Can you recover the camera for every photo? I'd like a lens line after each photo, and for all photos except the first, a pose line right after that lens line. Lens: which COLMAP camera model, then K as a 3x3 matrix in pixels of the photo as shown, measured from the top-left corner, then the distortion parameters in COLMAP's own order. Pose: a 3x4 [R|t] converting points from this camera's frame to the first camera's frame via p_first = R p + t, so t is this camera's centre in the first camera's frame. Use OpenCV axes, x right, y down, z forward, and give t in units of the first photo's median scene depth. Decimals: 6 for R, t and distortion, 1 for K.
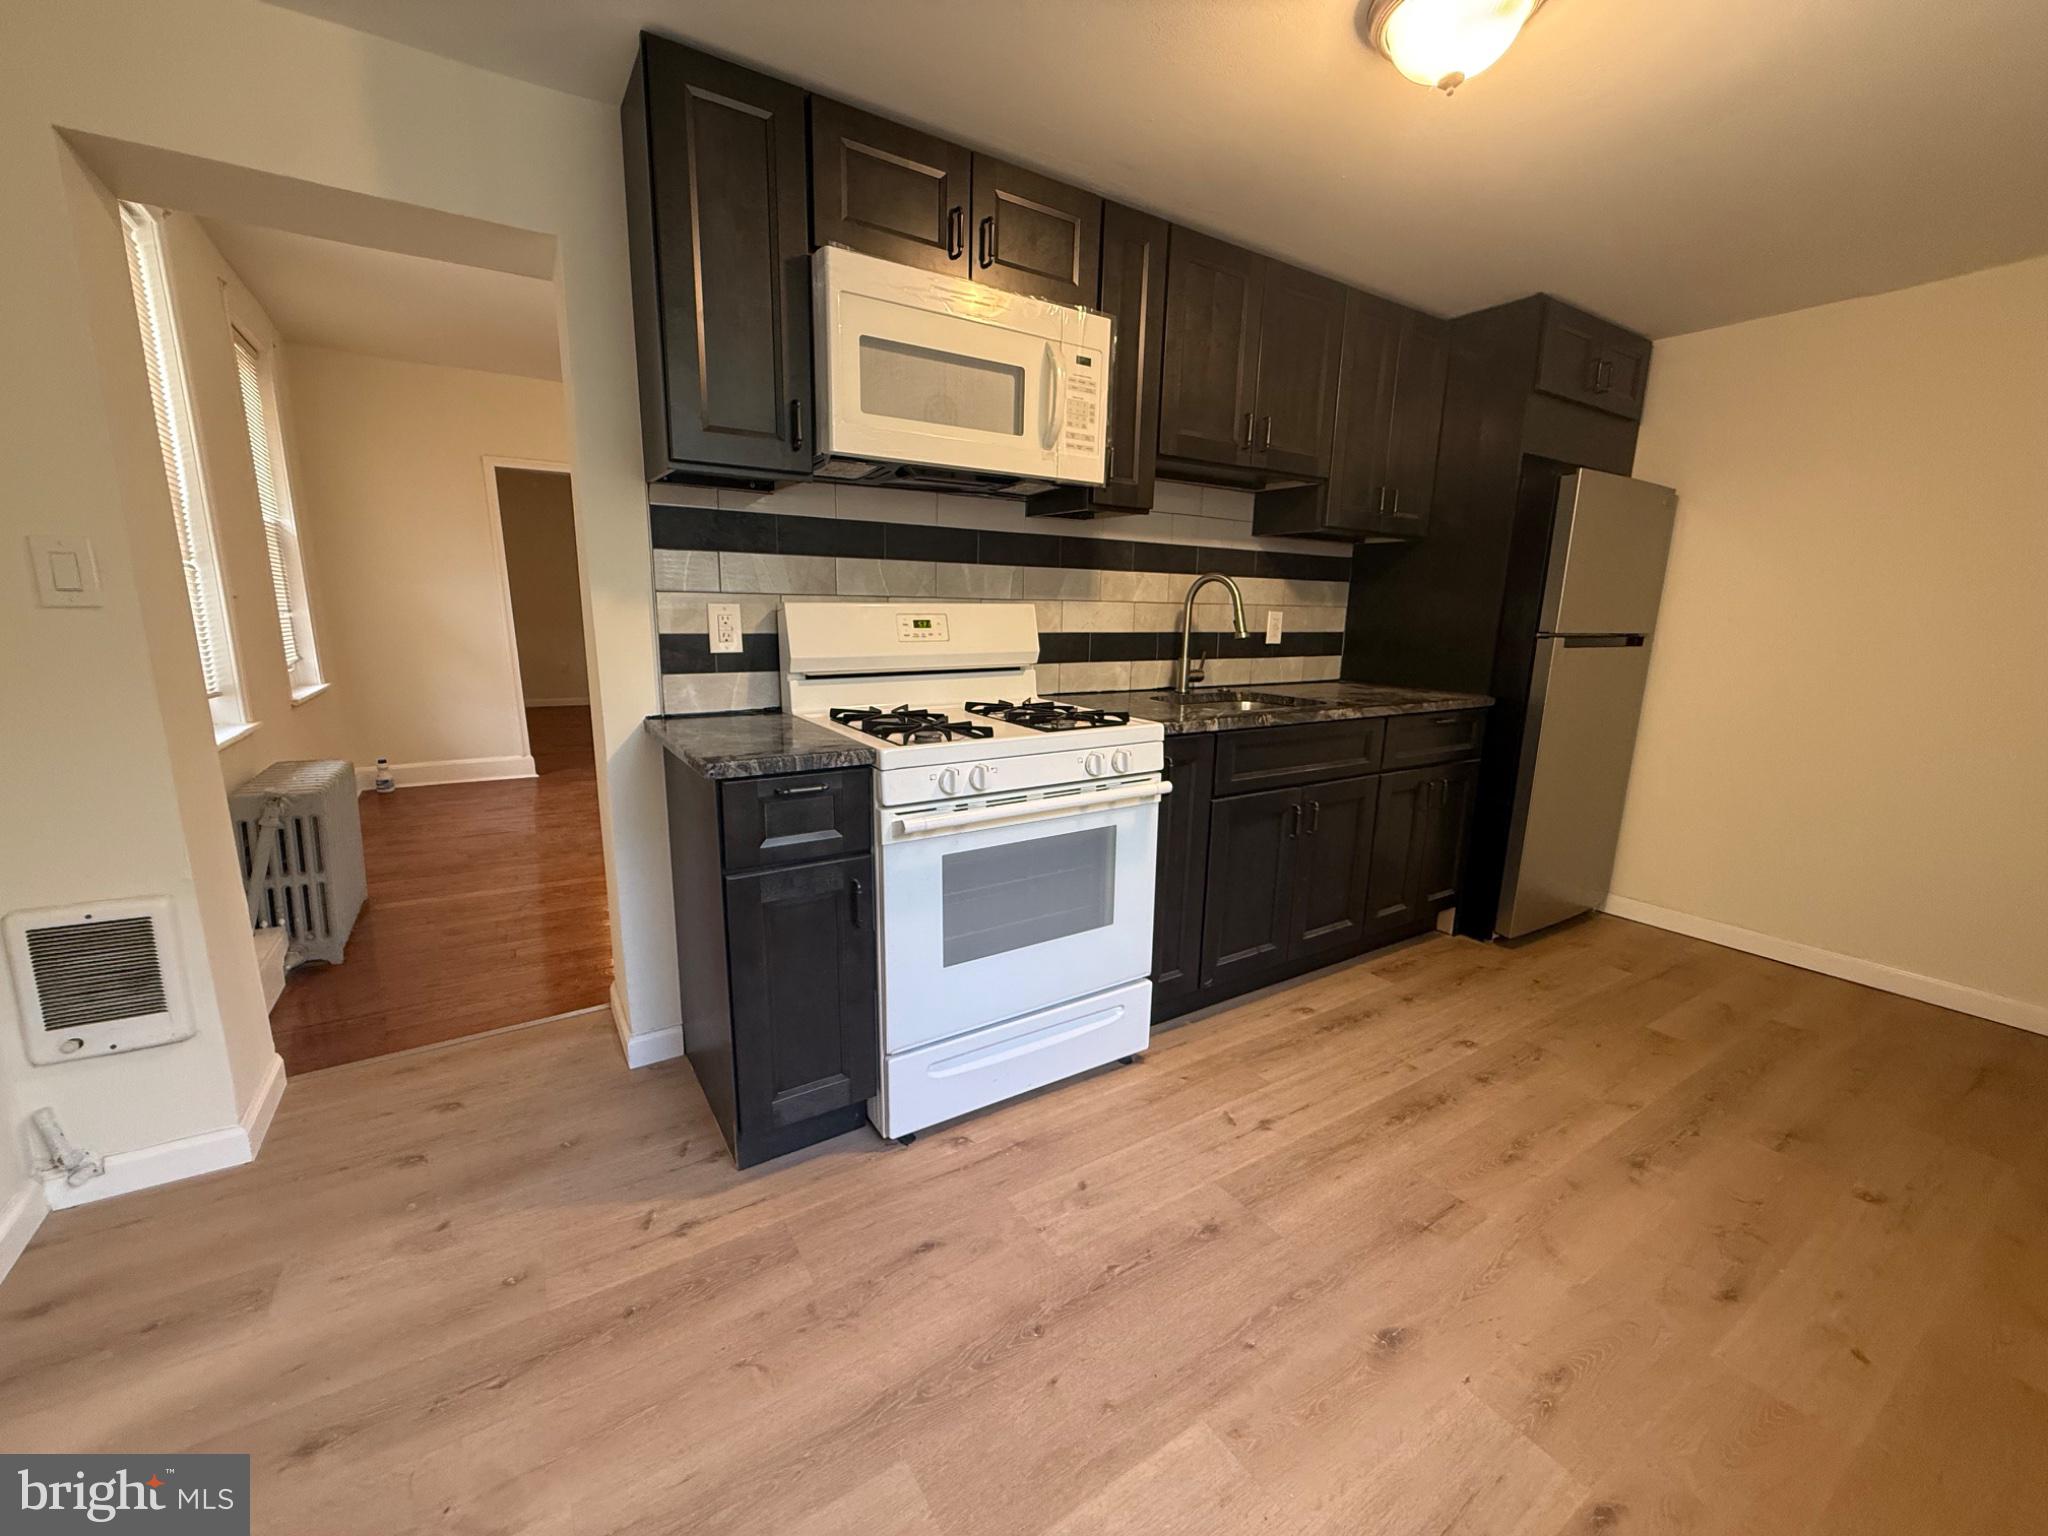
lens RADIAL K [[818.0, 0, 1017.9], [0, 818.0, 772.7], [0, 0, 1]] dist [-0.000056, -0.000194]
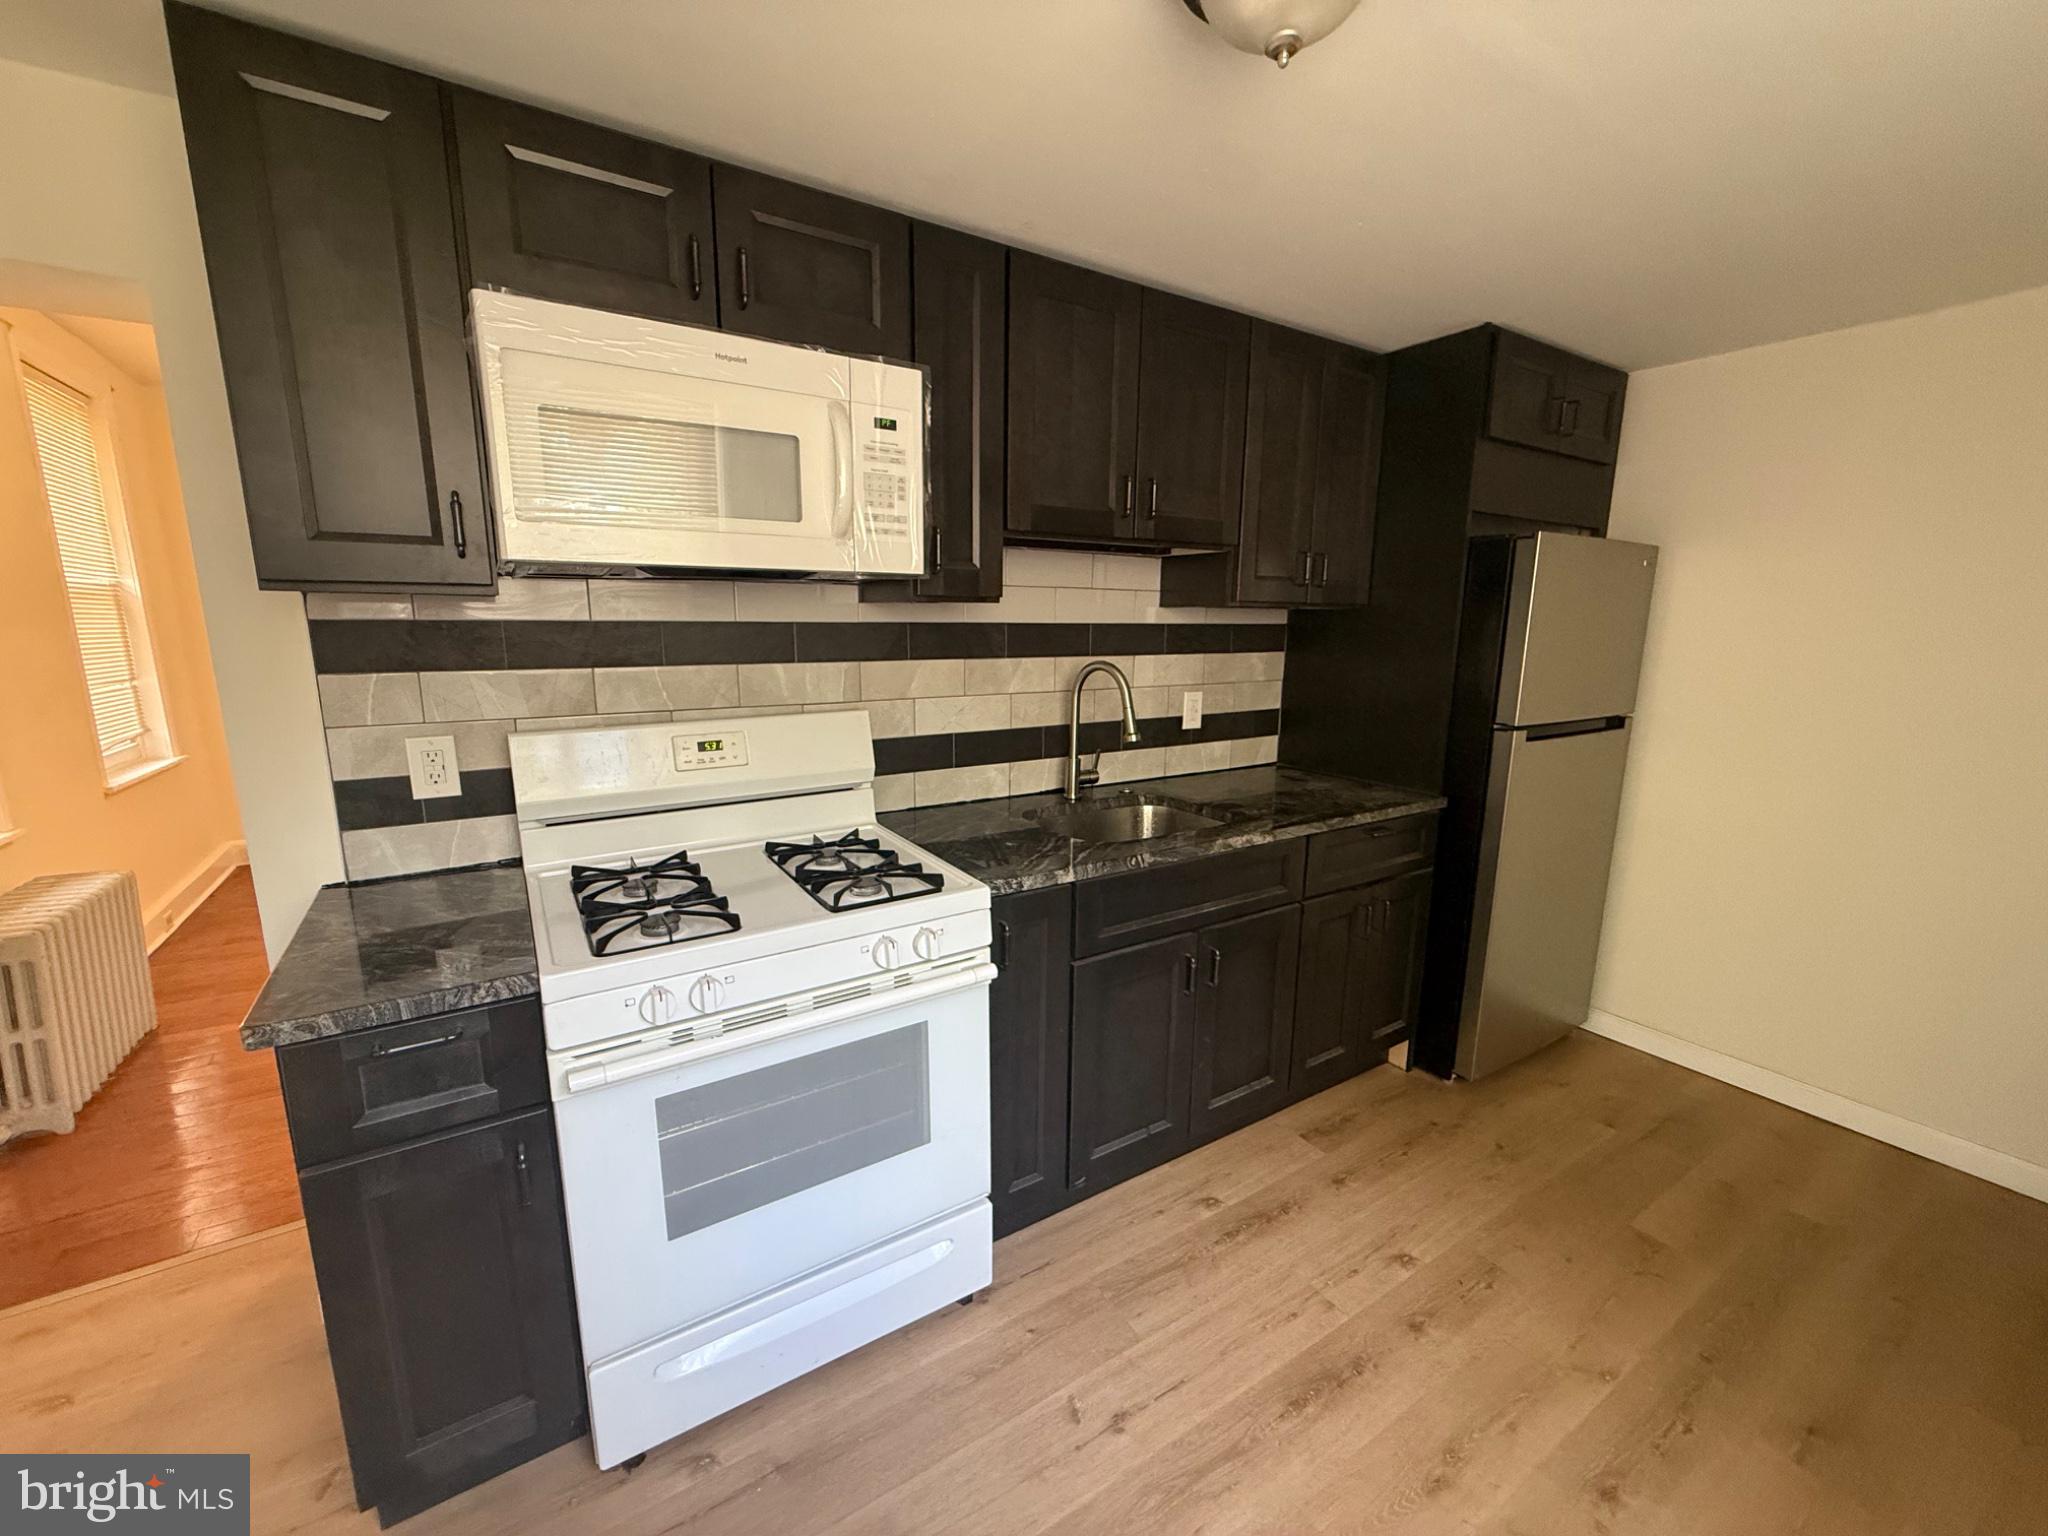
lens RADIAL K [[818.0, 0, 1017.9], [0, 818.0, 772.7], [0, 0, 1]] dist [-0.000056, -0.000194]
pose [[0.999934, -0.009230, -0.006803, 0.197270], [0.009127, 0.999845, -0.015051, -0.145945], [0.006941, 0.014988, 0.999864, 0.206717]]
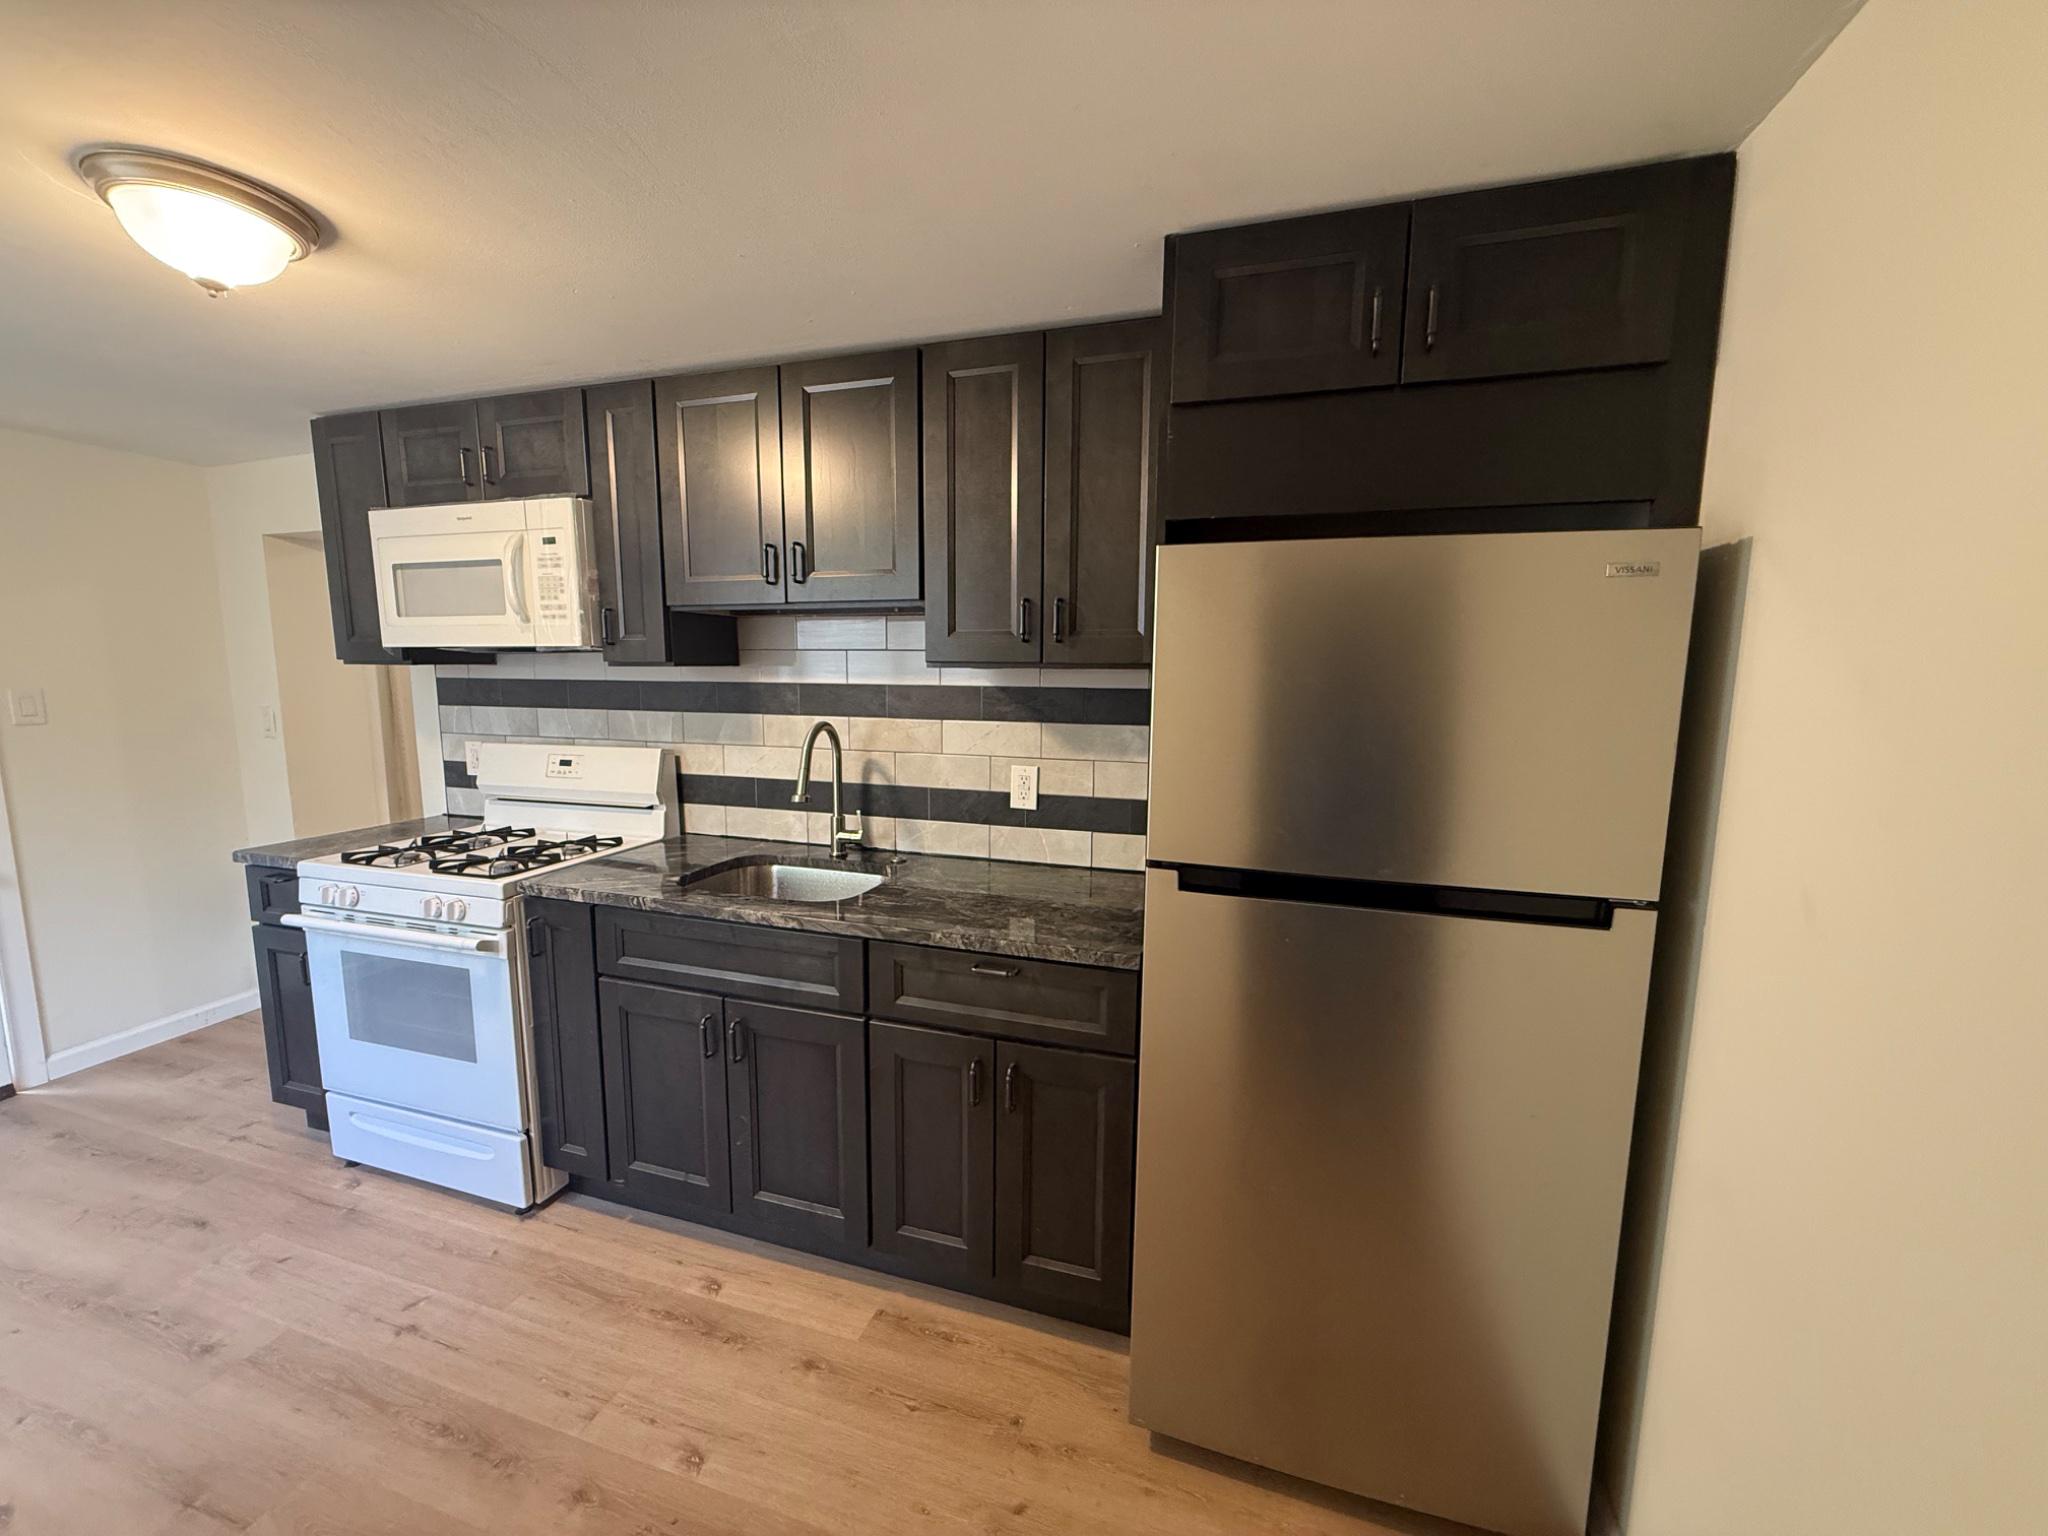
lens RADIAL K [[818.0, 0, 1017.9], [0, 818.0, 772.7], [0, 0, 1]] dist [-0.000056, -0.000194]
pose [[0.634837, 0.085435, -0.767908, 1.261623], [-0.151443, 0.988349, -0.015238, -0.258462], [0.757659, 0.125968, 0.640378, 0.764347]]
